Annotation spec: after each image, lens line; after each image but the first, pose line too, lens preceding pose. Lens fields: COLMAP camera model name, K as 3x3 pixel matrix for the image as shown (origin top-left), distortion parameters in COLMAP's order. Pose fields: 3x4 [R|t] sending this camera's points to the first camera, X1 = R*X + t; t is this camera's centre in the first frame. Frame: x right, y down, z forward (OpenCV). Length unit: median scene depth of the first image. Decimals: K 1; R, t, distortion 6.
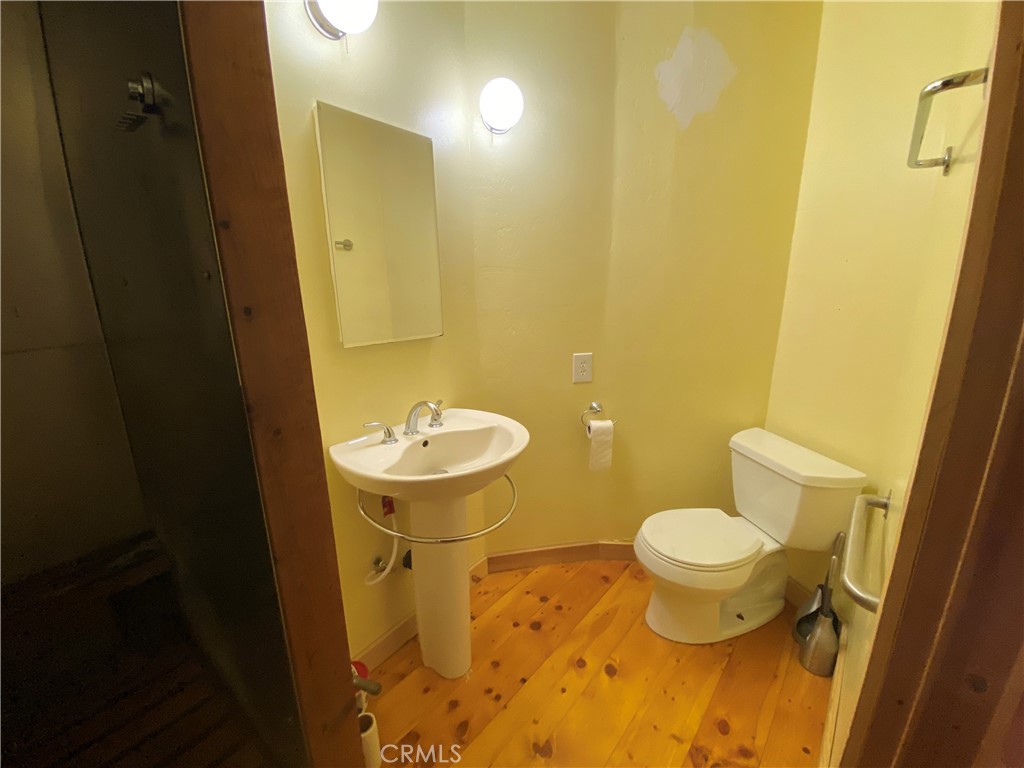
lens RADIAL K [[418.7, 0, 505.8], [0, 418.7, 386.0], [0, 0, 1]] dist [0.015740, -0.017029]
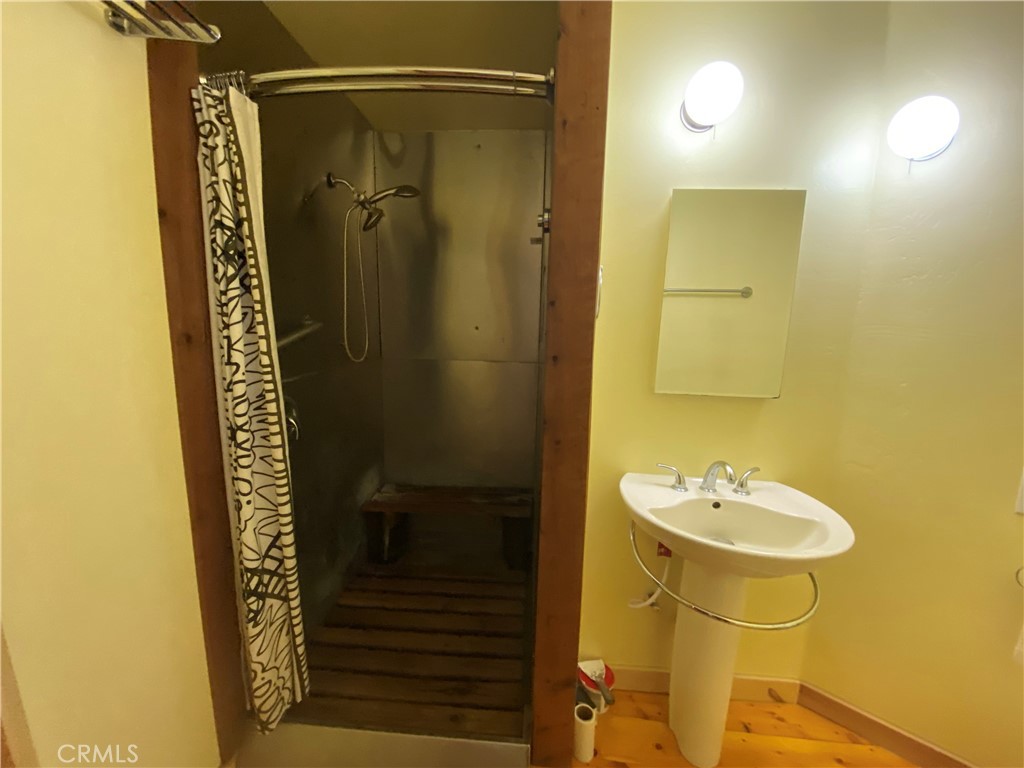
lens RADIAL K [[418.7, 0, 505.8], [0, 418.7, 386.0], [0, 0, 1]] dist [0.015740, -0.017029]
pose [[0.555085, 0.168016, -0.814648, 0.270258], [-0.231085, 0.971982, 0.043009, -0.055629], [0.799050, 0.164379, 0.578359, 0.010759]]
